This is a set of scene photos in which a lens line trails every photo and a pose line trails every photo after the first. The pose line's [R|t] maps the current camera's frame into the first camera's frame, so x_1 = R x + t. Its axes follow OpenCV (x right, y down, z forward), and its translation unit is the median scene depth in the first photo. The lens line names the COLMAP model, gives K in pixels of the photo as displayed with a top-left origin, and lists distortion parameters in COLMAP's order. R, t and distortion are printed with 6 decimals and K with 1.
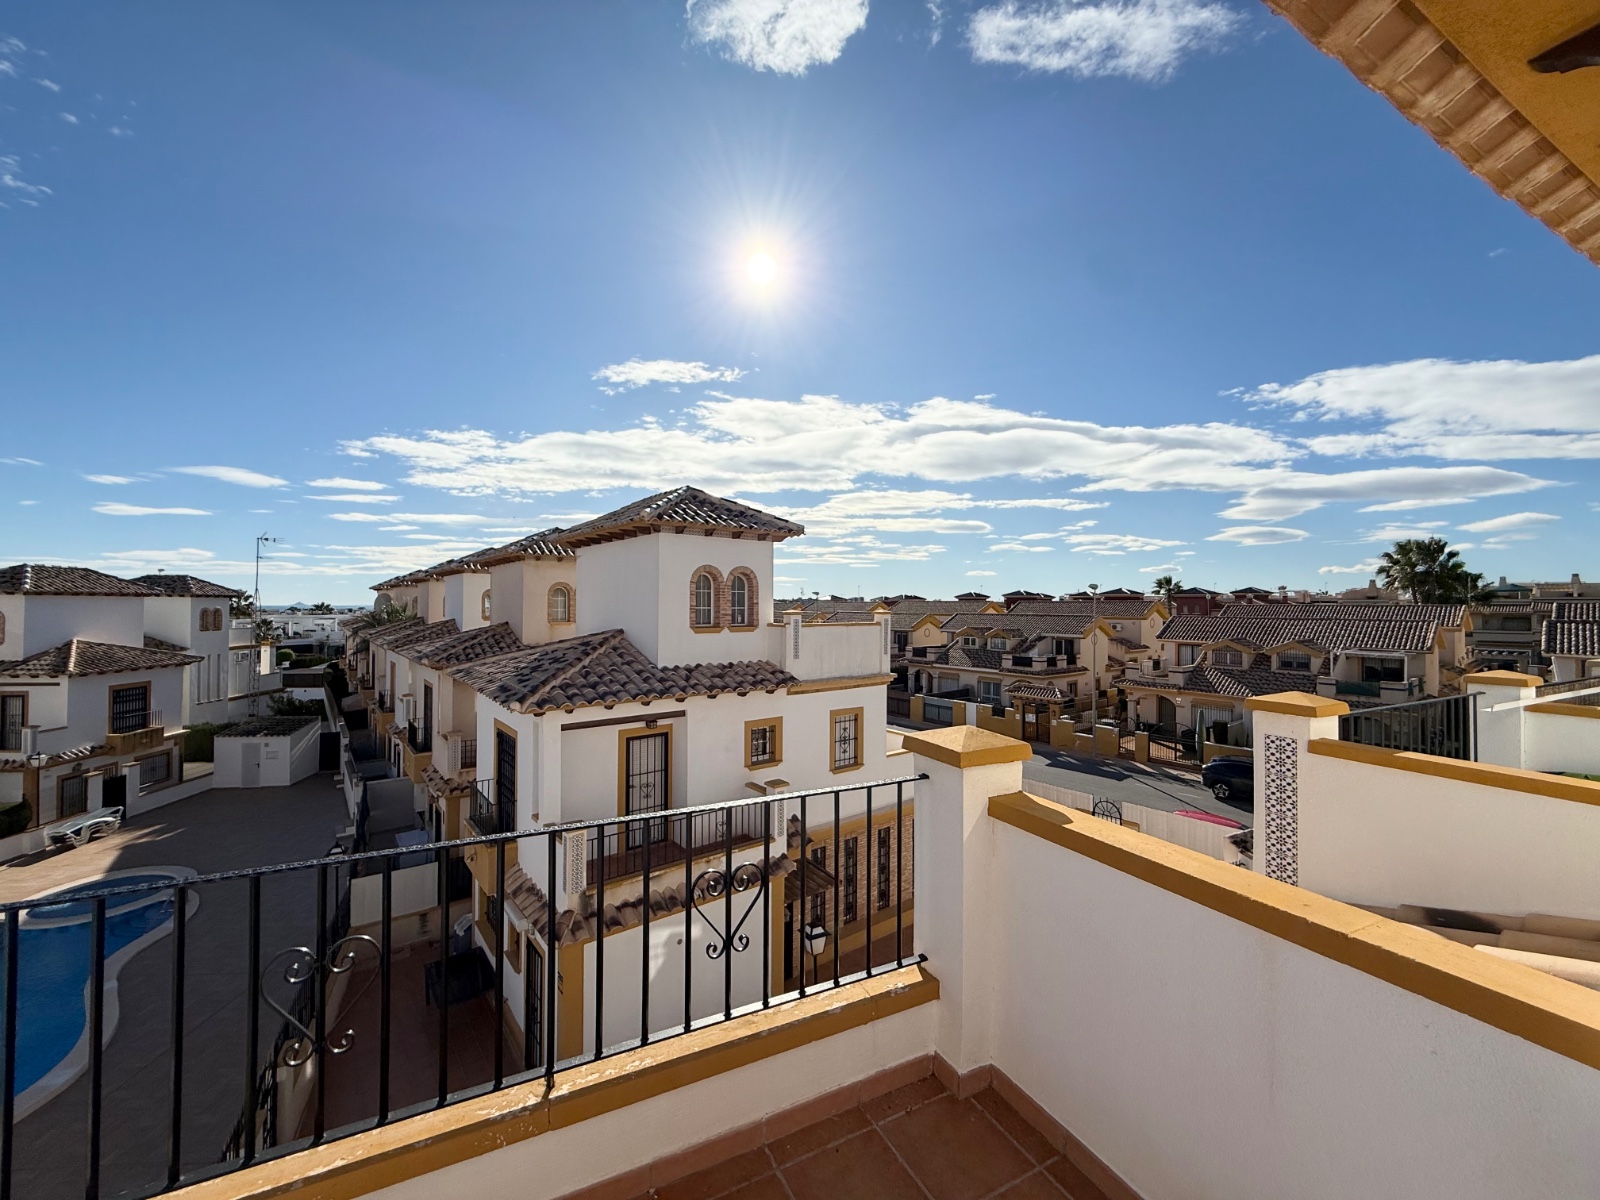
lens RADIAL K [[640.2, 0, 802.6], [0, 640.2, 598.3], [0, 0, 1]] dist [0.001843, -0.000075]
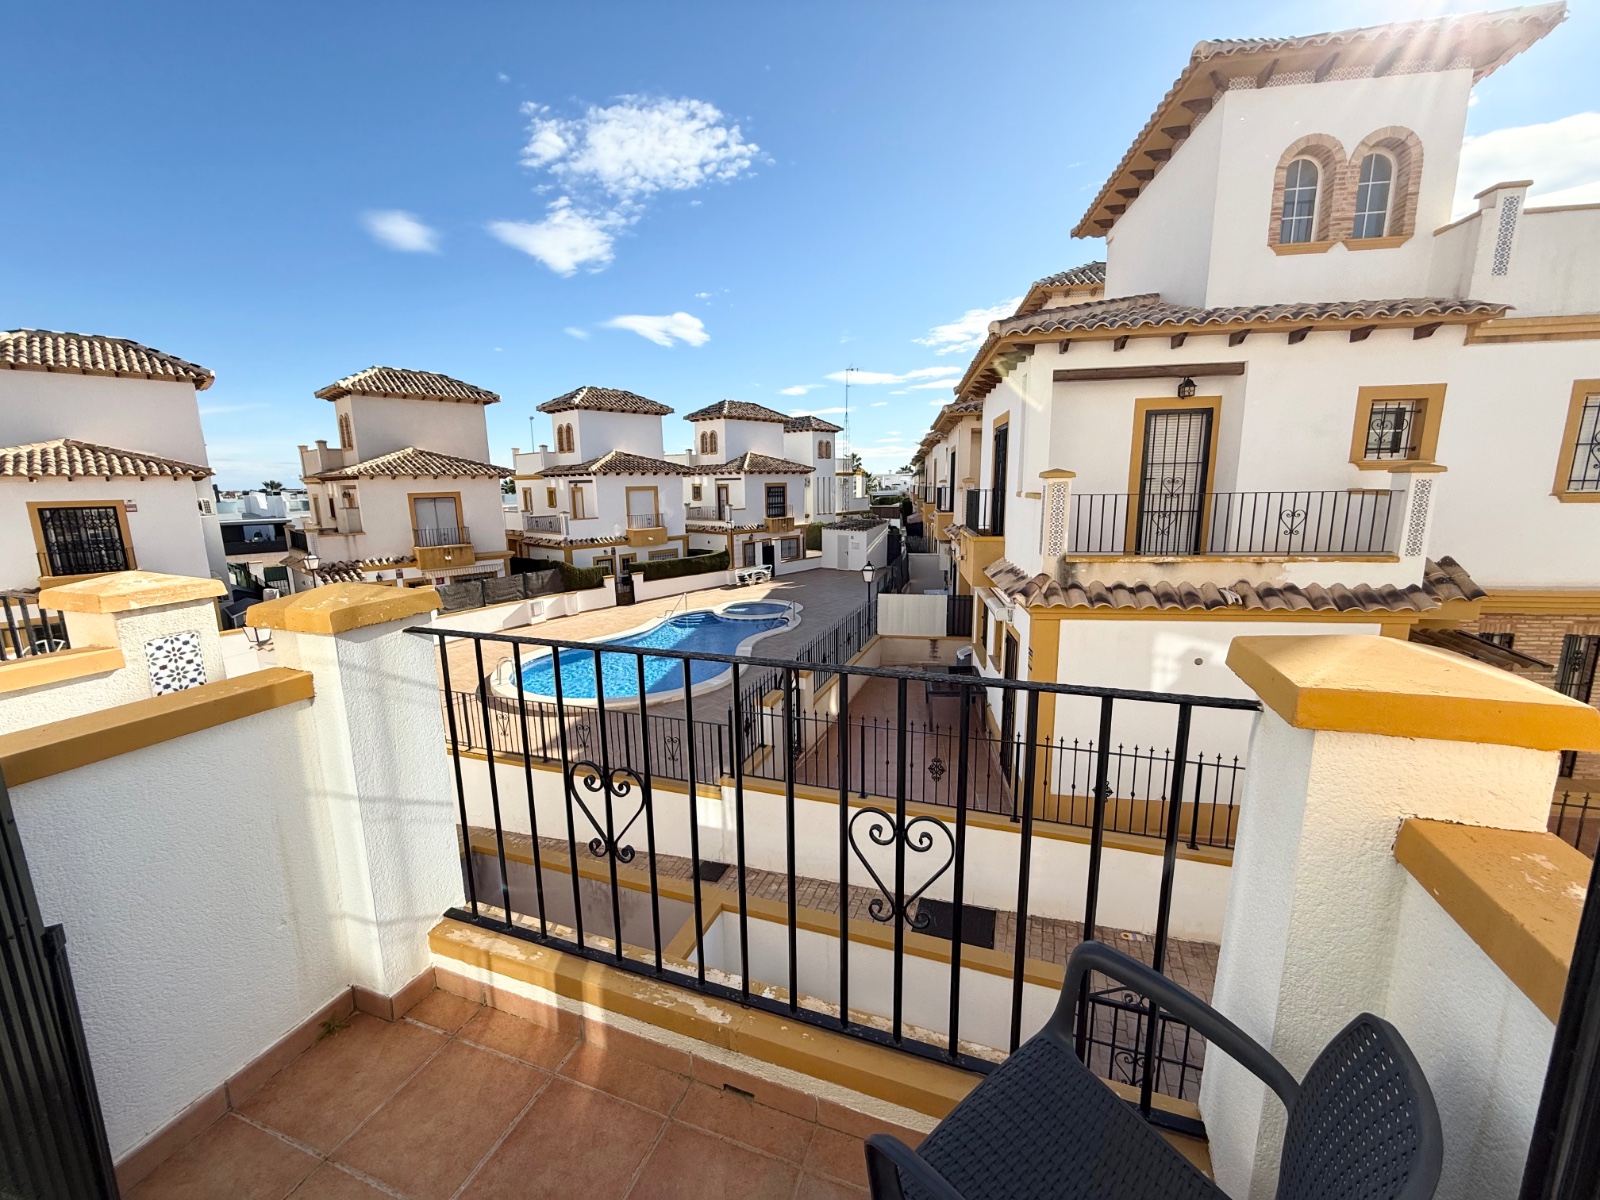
lens RADIAL K [[640.2, 0, 795.7], [0, 640.2, 605.1], [0, 0, 1]] dist [0.001843, -0.000075]
pose [[0.679261, 0.117748, -0.724390, 0.007775], [0.027734, 0.982222, 0.185664, 0.160319], [0.733373, -0.146204, 0.663919, 0.095951]]
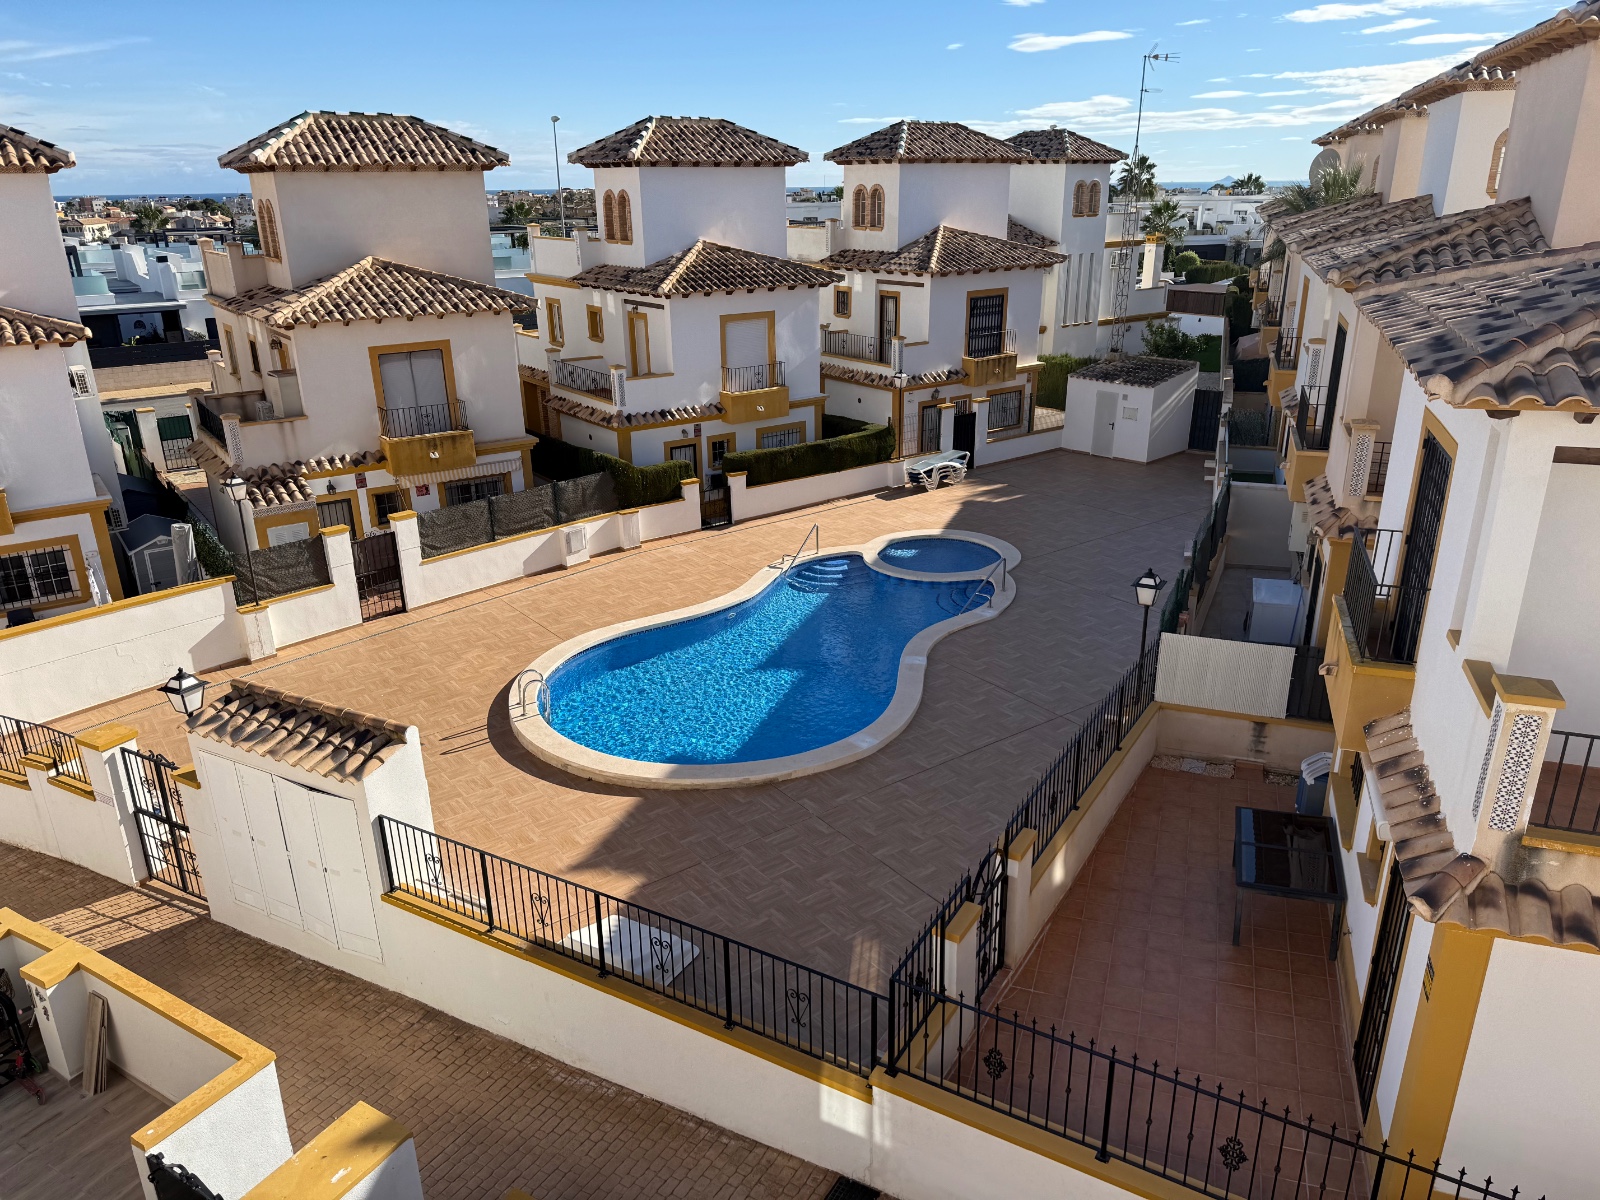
lens RADIAL K [[1125.1, 0, 803.9], [0, 1125.1, 617.3], [0, 0, 1]] dist [0.047373, -0.063703]
pose [[0.537312, 0.290367, -0.791823, -0.015169], [0.024530, 0.933086, 0.358815, 0.013743], [0.843027, -0.212219, 0.494236, 0.106705]]
